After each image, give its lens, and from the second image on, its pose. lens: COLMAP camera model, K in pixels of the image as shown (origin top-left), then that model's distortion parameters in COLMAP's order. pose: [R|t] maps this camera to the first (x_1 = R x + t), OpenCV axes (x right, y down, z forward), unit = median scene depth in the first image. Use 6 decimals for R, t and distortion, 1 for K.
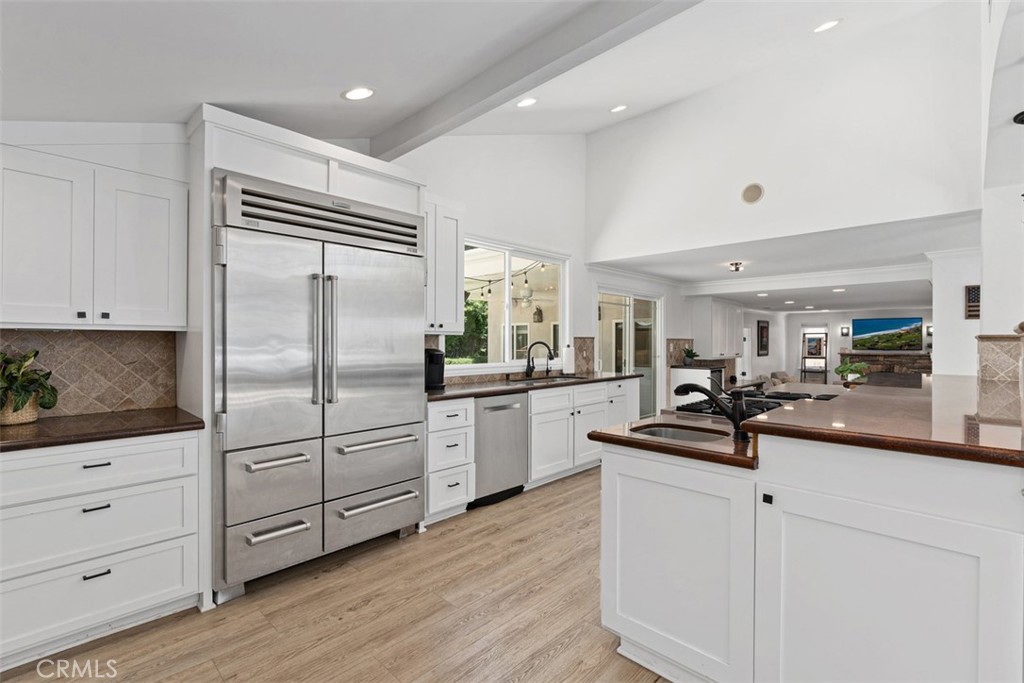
lens RADIAL K [[461.7, 0, 516.4], [0, 461.7, 340.7], [0, 0, 1]] dist [-0.001455, 0.000141]
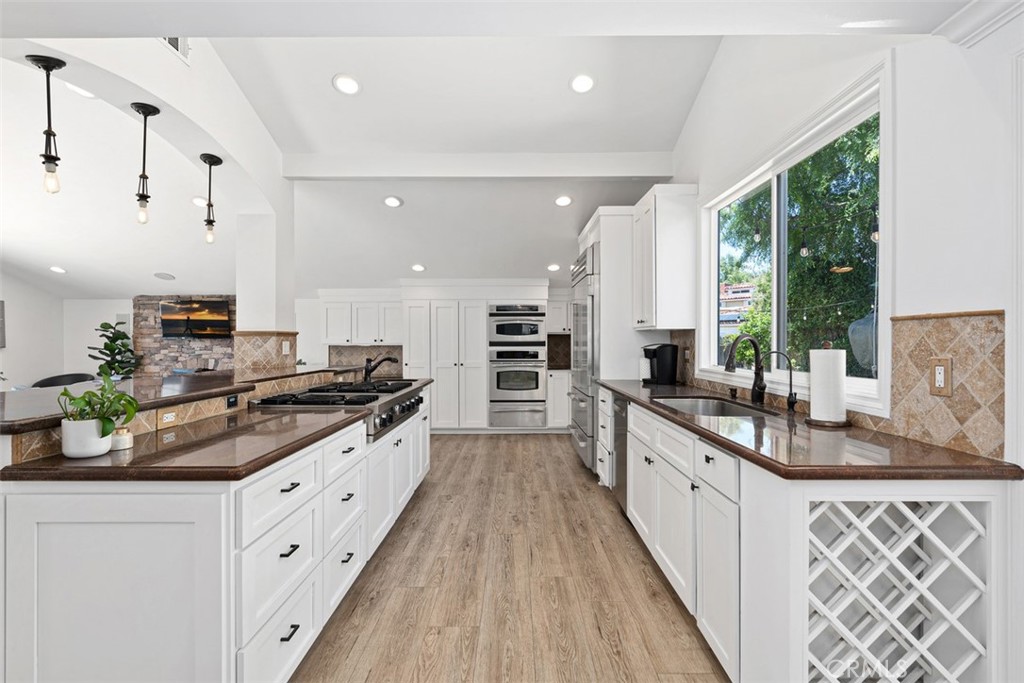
lens RADIAL K [[499.3, 0, 512.0], [0, 499.3, 341.5], [0, 0, 1]] dist [-0.002154, -0.000059]
pose [[-0.728167, -0.000159, -0.685400, 0.987798], [0.000191, 1.000000, -0.000435, 0.015533], [0.685400, -0.000448, -0.728166, 1.960869]]
